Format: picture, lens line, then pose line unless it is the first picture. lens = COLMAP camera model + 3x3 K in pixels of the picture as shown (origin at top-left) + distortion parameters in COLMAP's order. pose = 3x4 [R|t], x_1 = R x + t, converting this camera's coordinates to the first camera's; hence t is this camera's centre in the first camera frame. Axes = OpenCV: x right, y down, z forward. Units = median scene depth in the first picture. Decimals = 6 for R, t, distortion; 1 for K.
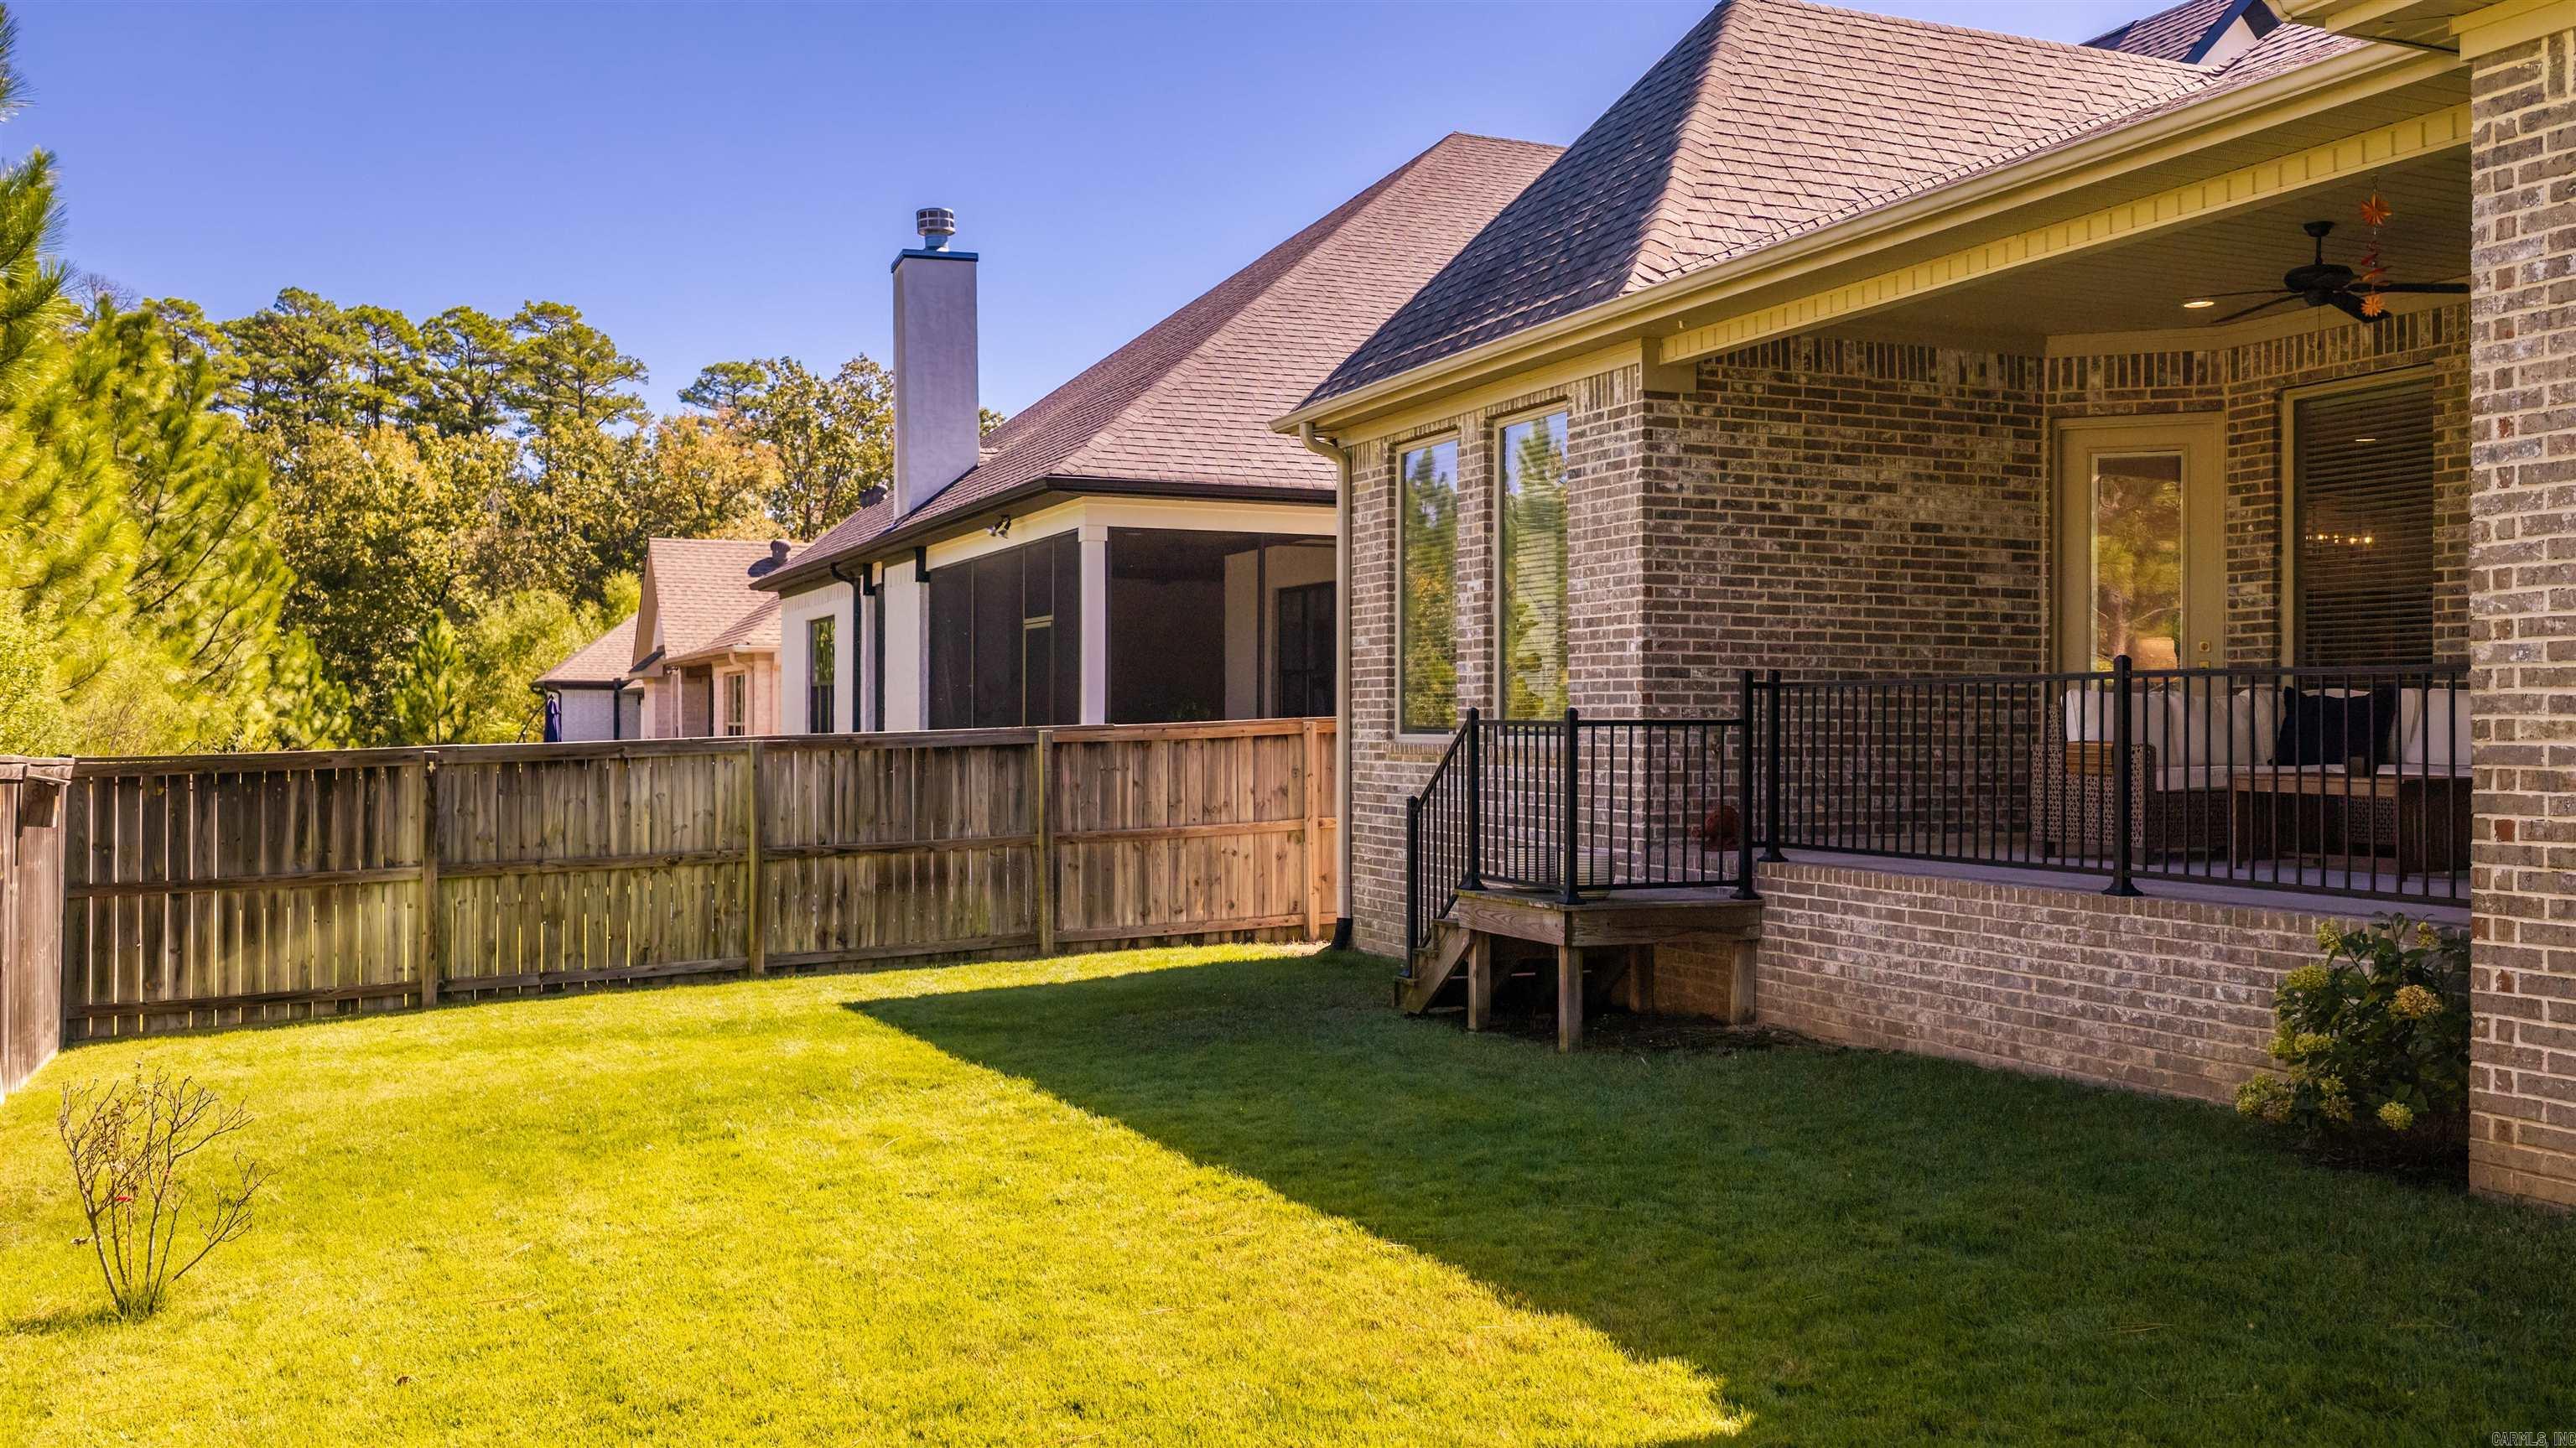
lens RADIAL K [[2175.2, 0, 1288.0], [0, 2175.2, 724.0], [0, 0, 1]] dist [-0.035286, -0.000421]
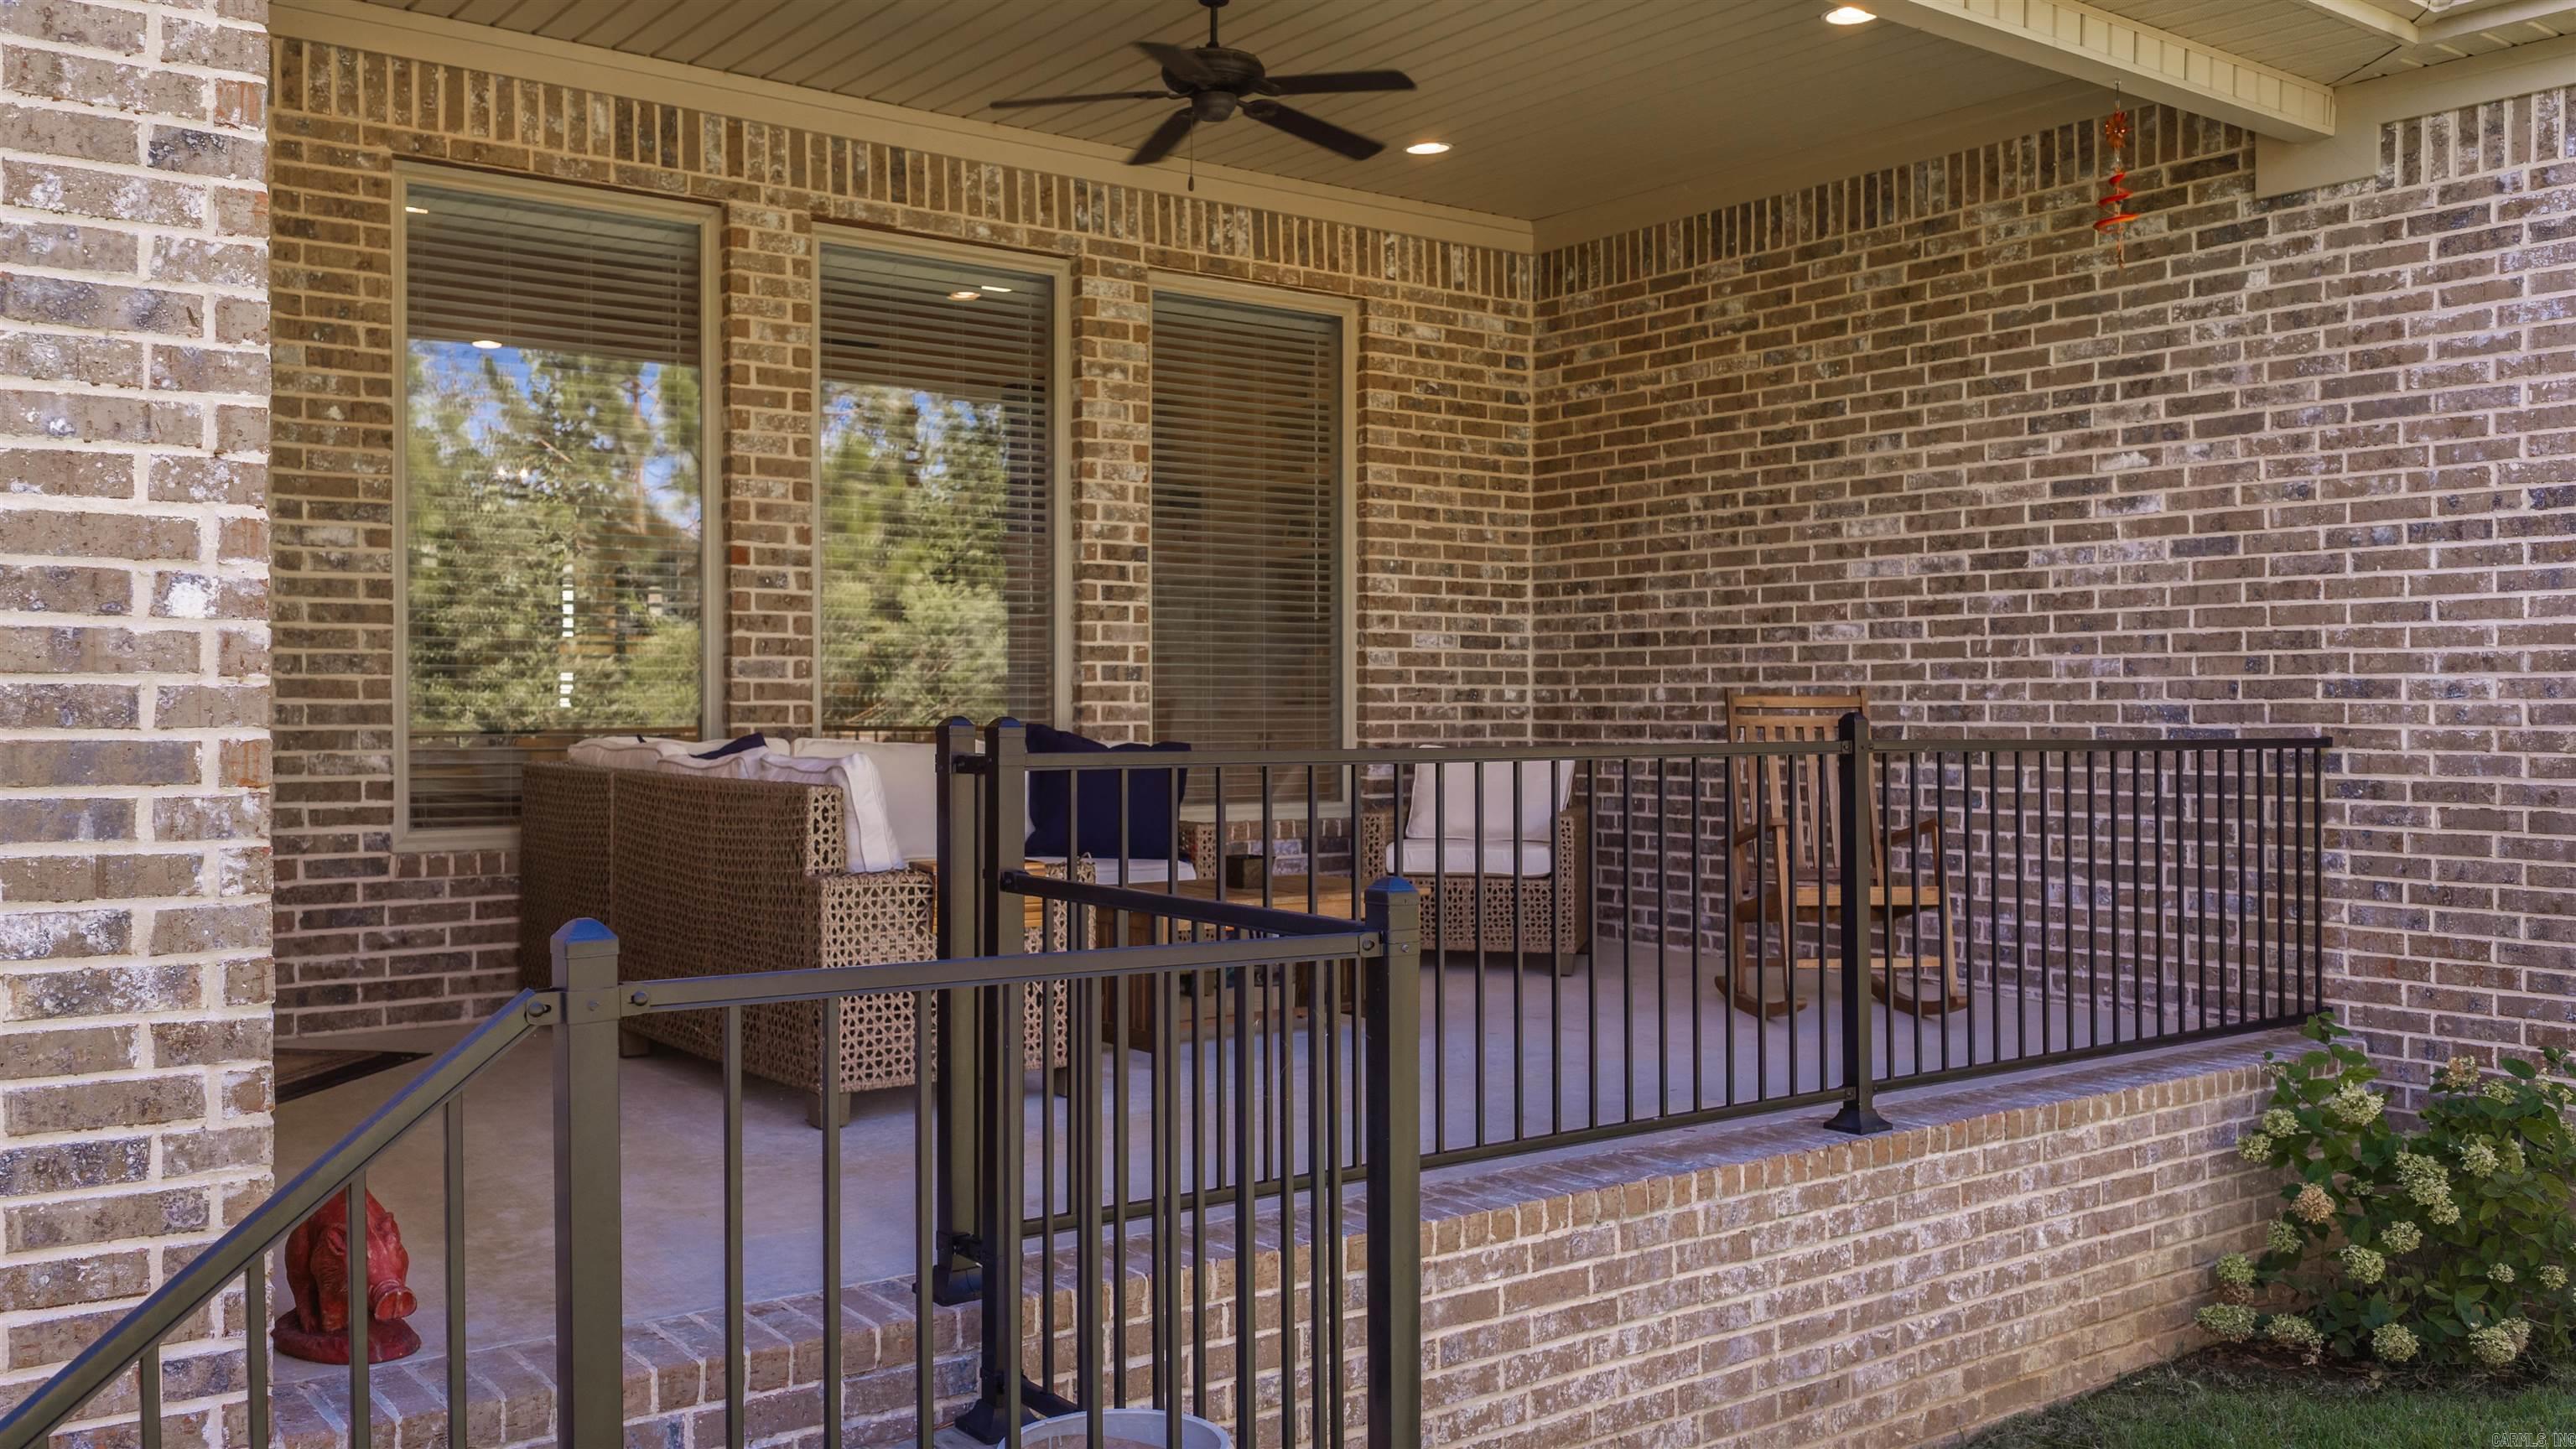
lens RADIAL K [[2148.5, 0, 1288.0], [0, 2148.5, 724.5], [0, 0, 1]] dist [0.038508, -0.099983]
pose [[-0.242848, -0.009243, 0.970020, -0.123195], [-0.002945, 0.999957, 0.008791, -0.030433], [-0.970060, -0.000722, -0.242864, 1.178733]]
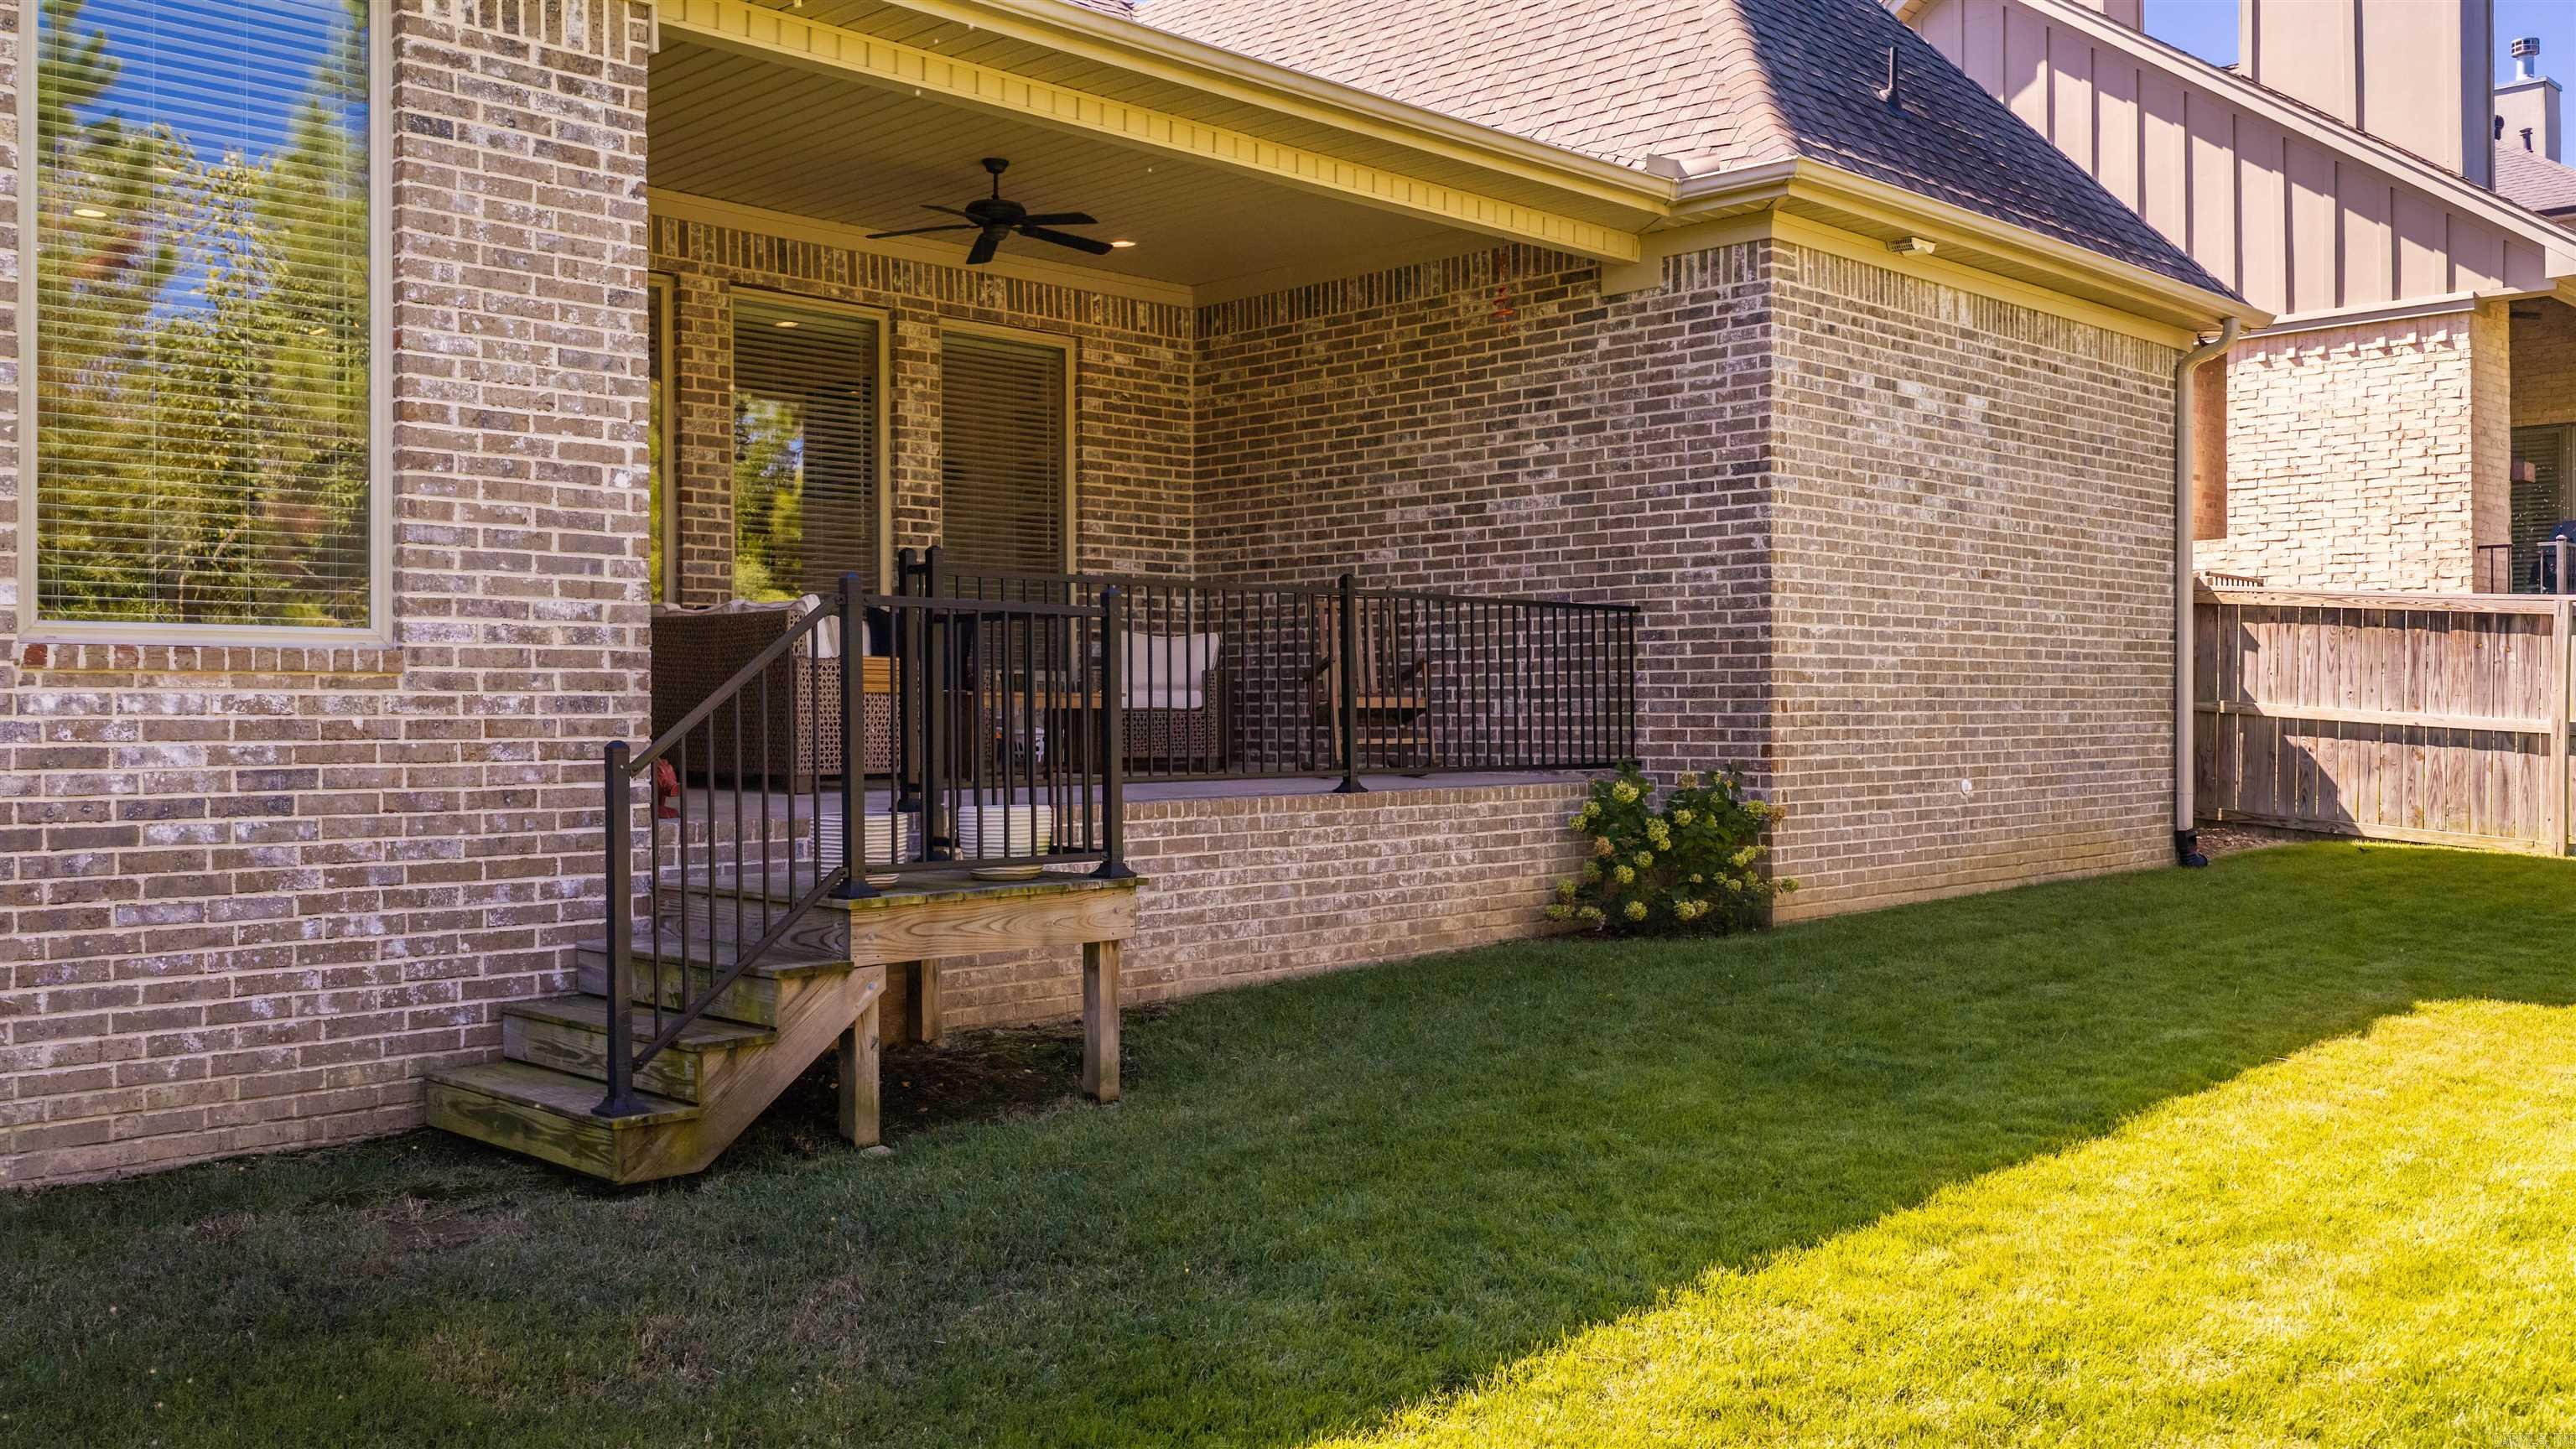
lens RADIAL K [[2148.5, 0, 1288.0], [0, 2148.5, 724.5], [0, 0, 1]] dist [0.038508, -0.099983]
pose [[-0.376840, -0.006837, 0.926253, -0.562437], [0.001281, 0.999968, 0.007902, 0.032857], [-0.926277, 0.004164, -0.376820, 1.319487]]
